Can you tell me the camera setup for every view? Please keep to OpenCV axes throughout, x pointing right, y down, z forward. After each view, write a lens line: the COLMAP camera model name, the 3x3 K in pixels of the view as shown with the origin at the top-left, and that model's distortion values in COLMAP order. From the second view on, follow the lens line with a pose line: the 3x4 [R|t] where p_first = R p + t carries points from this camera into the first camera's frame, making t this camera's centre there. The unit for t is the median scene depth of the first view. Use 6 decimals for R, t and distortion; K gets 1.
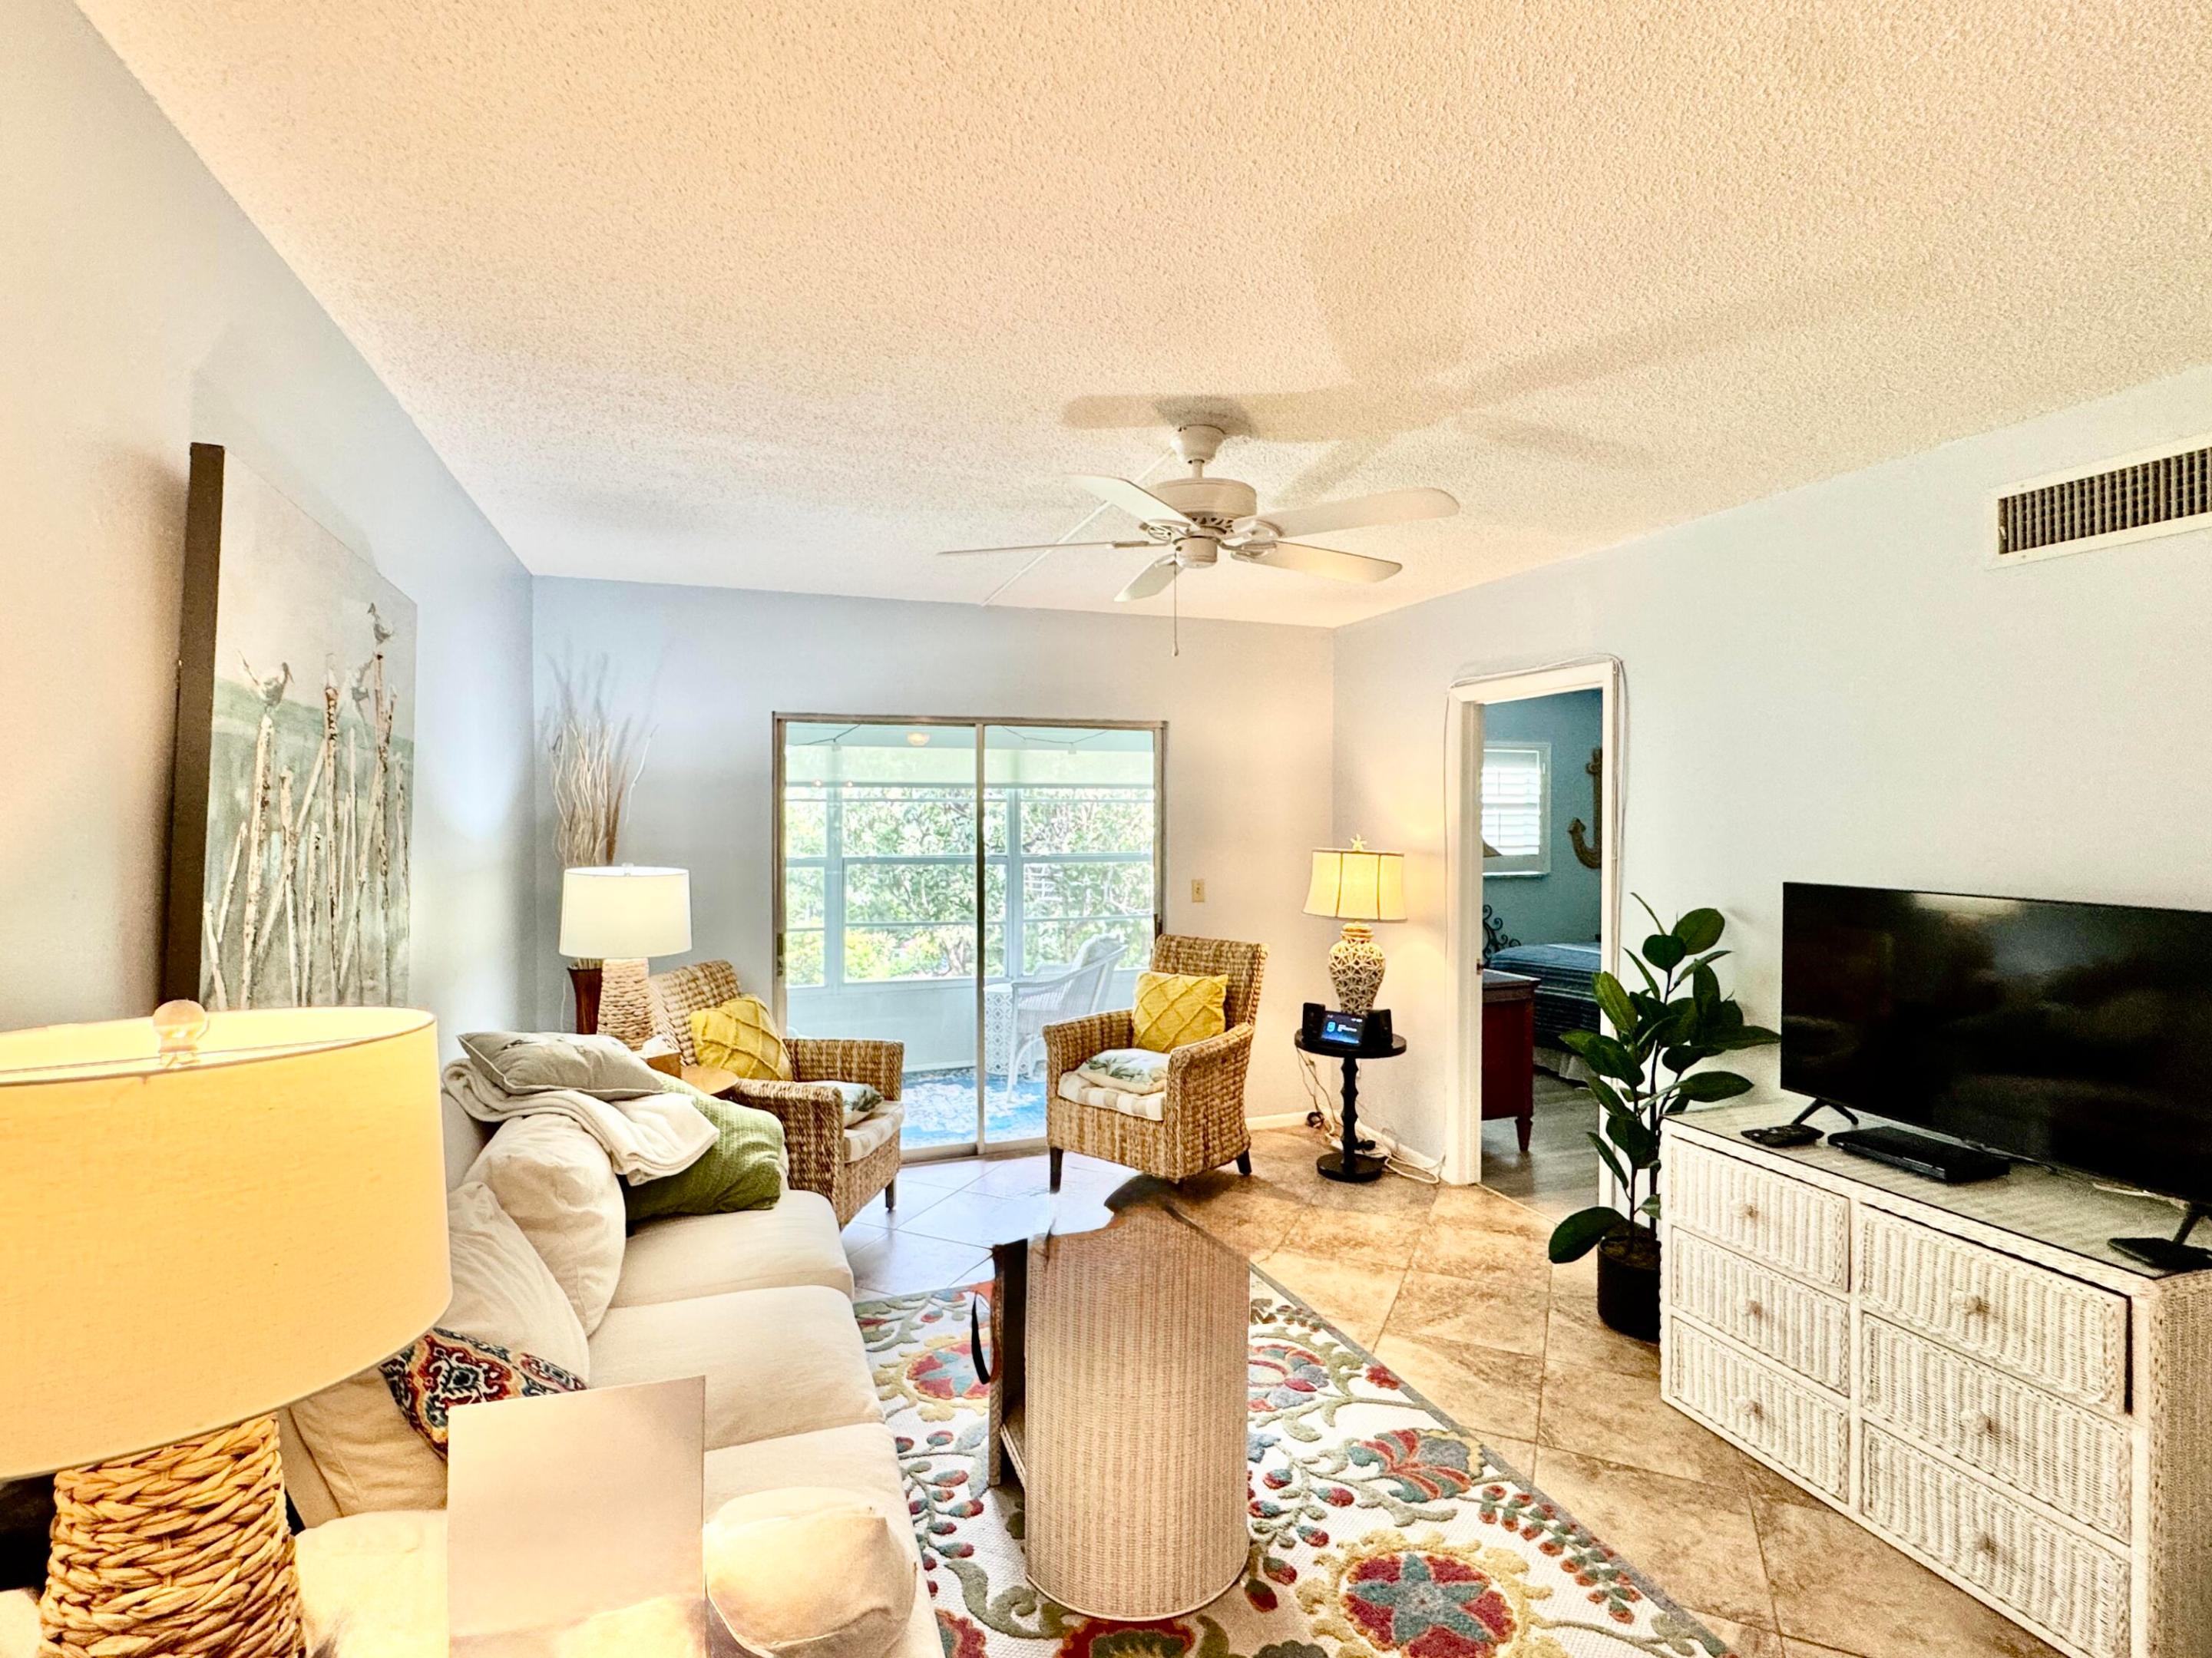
lens RADIAL K [[1050.6, 0, 1099.3], [0, 1050.6, 830.0], [0, 0, 1]] dist [0.001011, 0.000878]
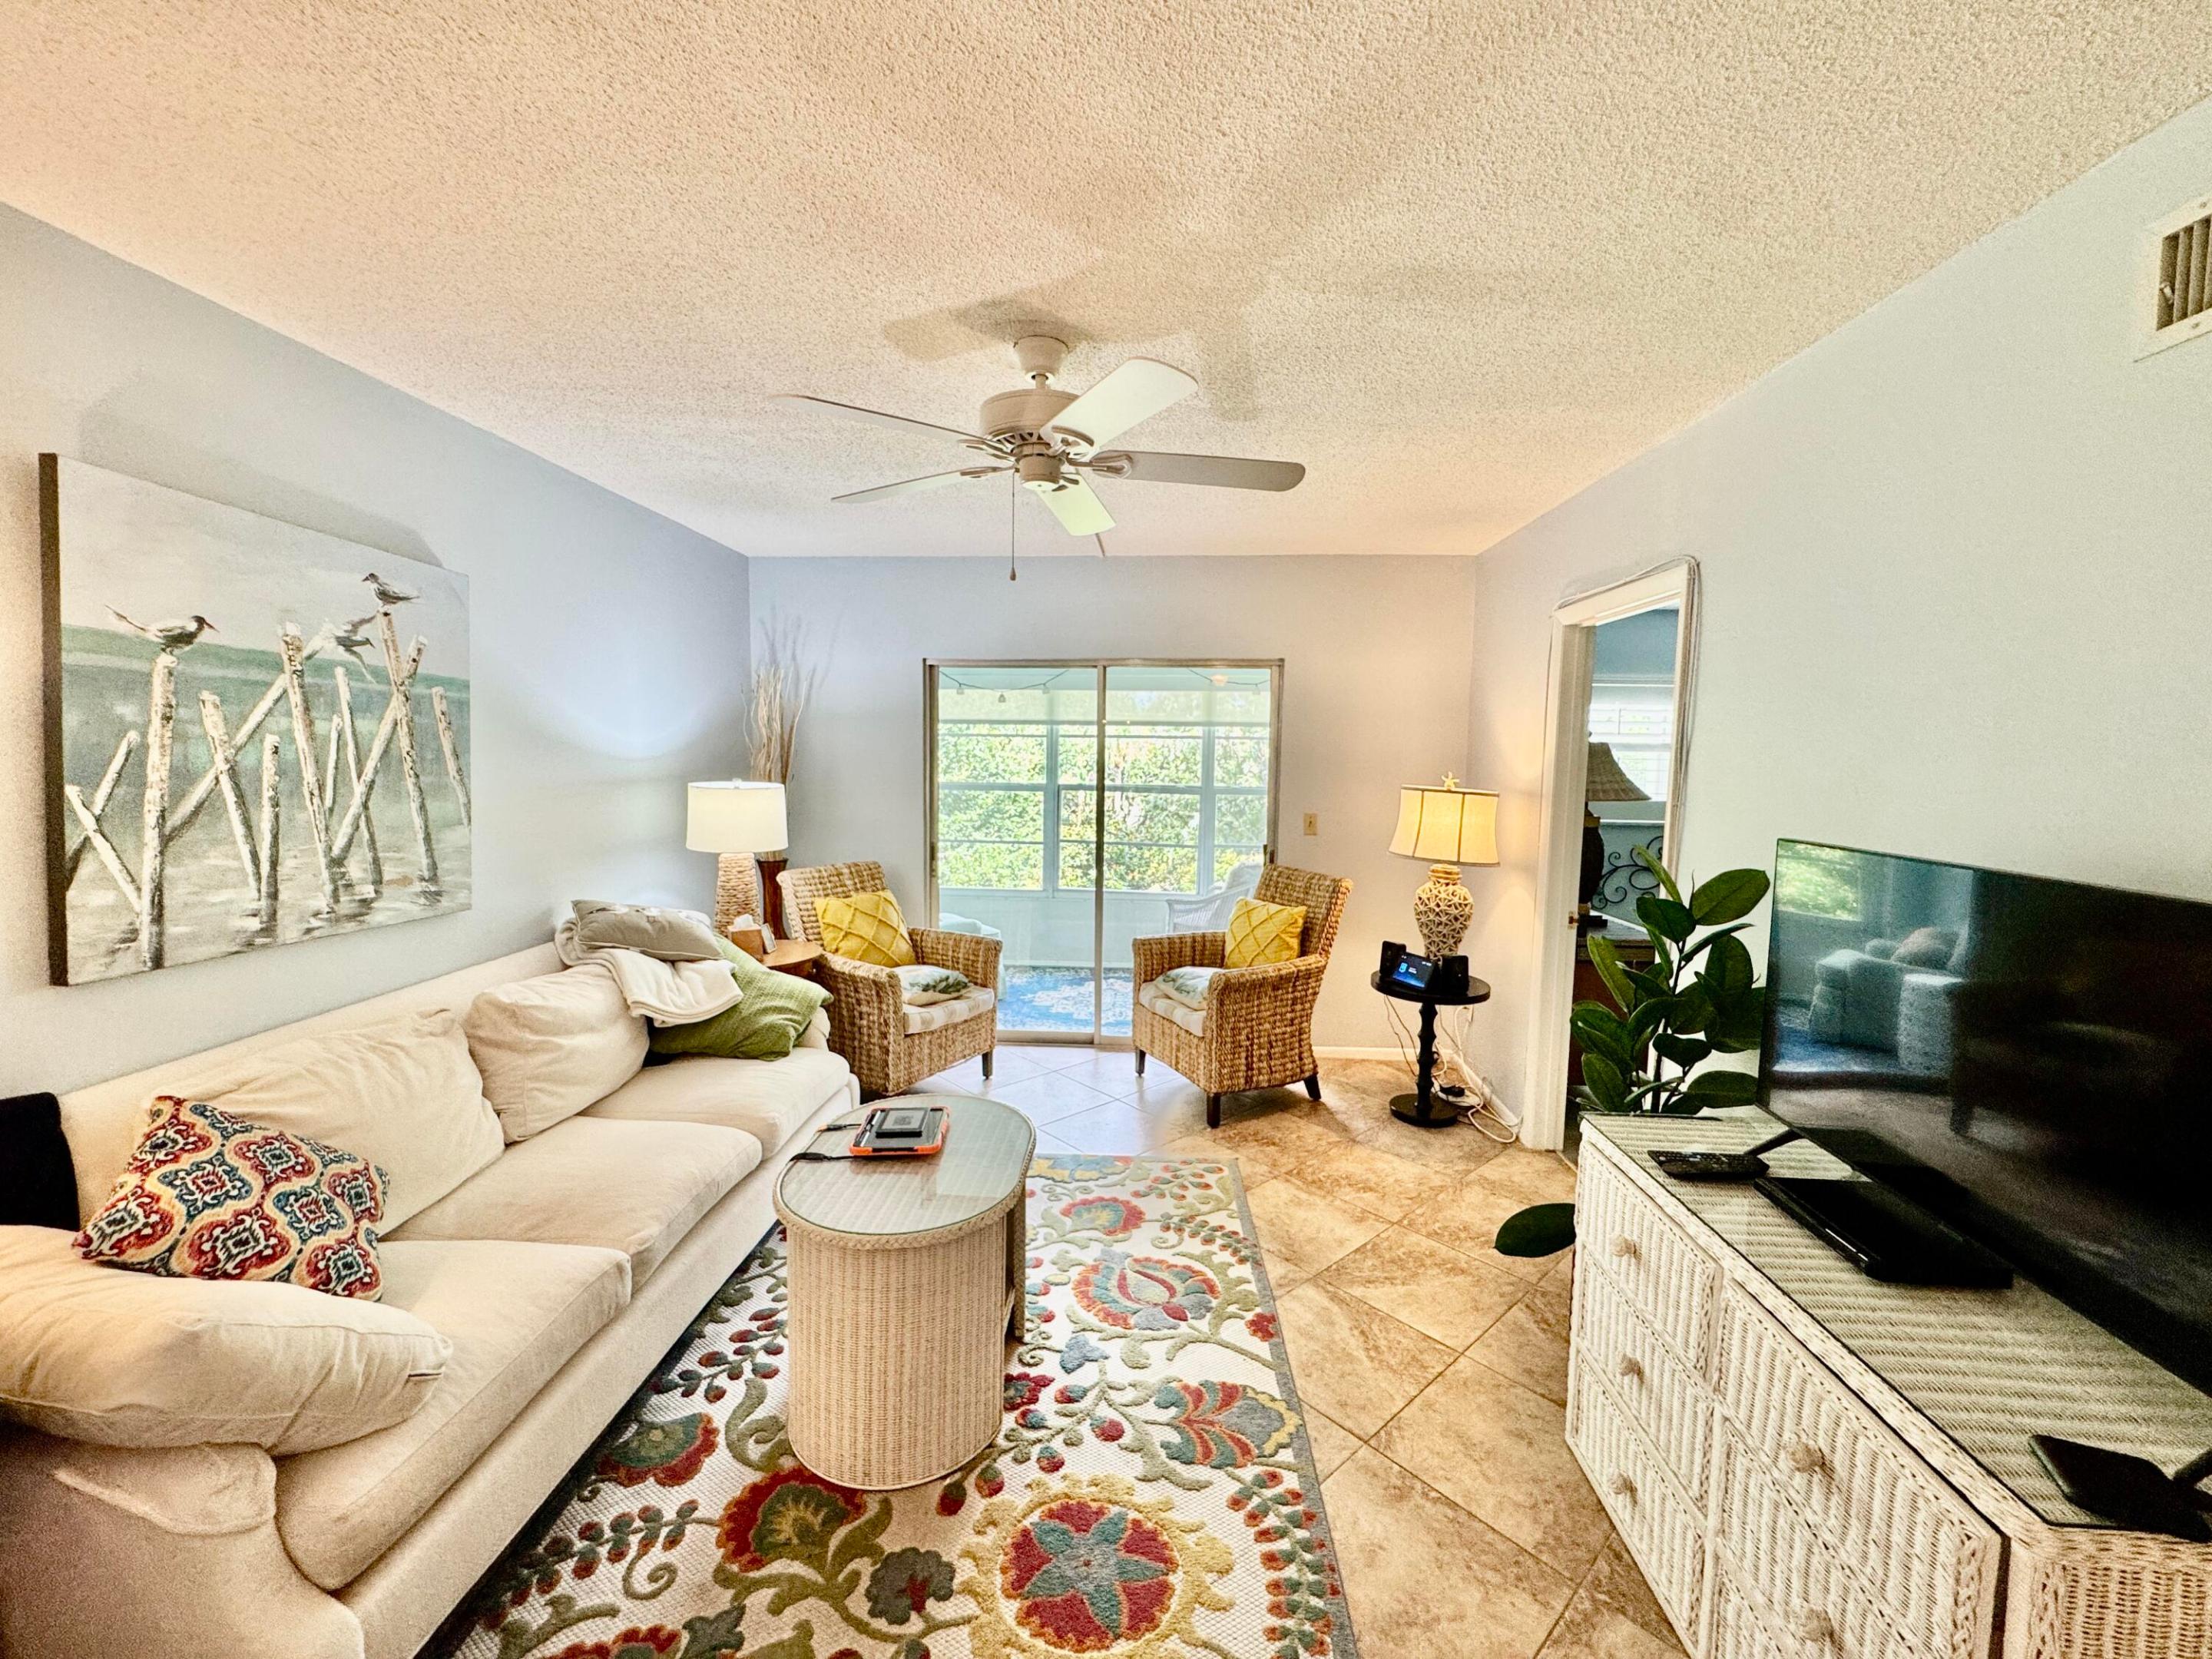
lens RADIAL K [[878.6, 0, 1102.0], [0, 878.6, 827.0], [0, 0, 1]] dist [-0.002096, 0.000372]
pose [[0.917664, 0.046405, -0.394639, 0.398202], [-0.020086, 0.997305, 0.070564, 0.006165], [0.396850, -0.056827, 0.916123, 0.206169]]
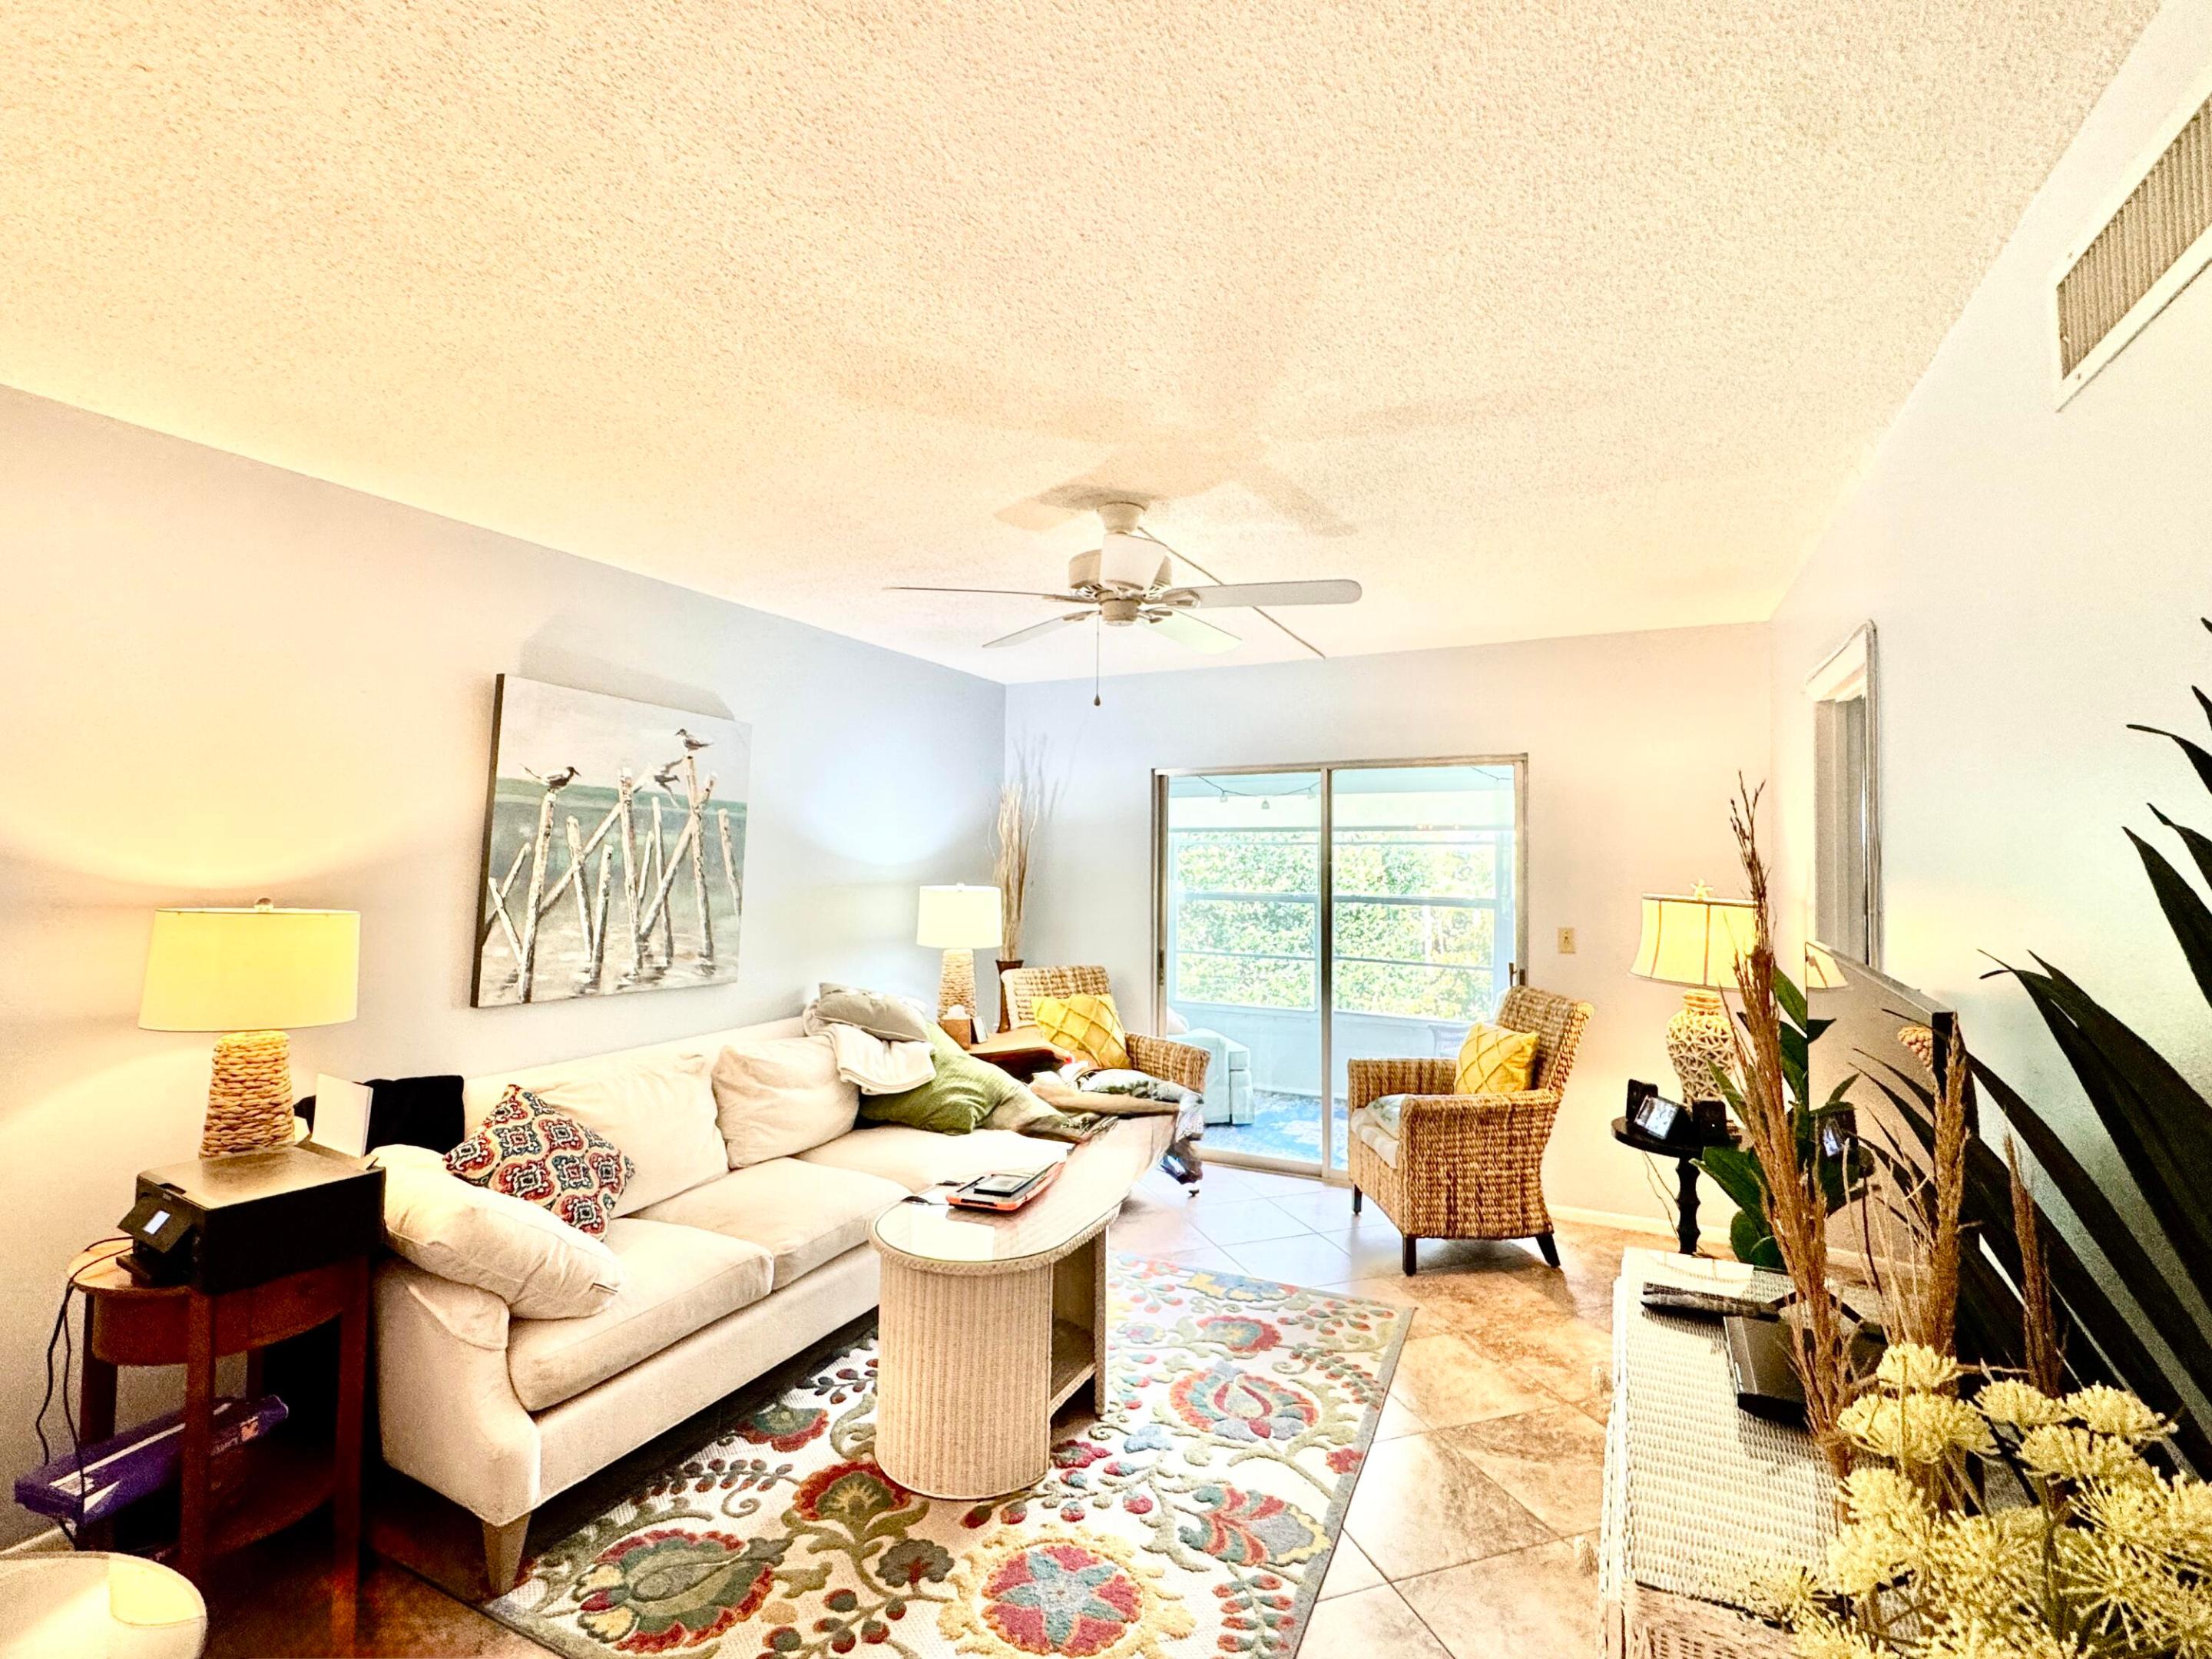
lens RADIAL K [[998.6, 0, 1106.0], [0, 998.6, 829.5], [0, 0, 1]] dist [-0.000730, 0.000560]
pose [[0.693742, -0.016121, -0.720043, 0.700965], [-0.020975, 0.998873, -0.042573, 0.013107], [0.719918, 0.044638, 0.692622, 0.207094]]
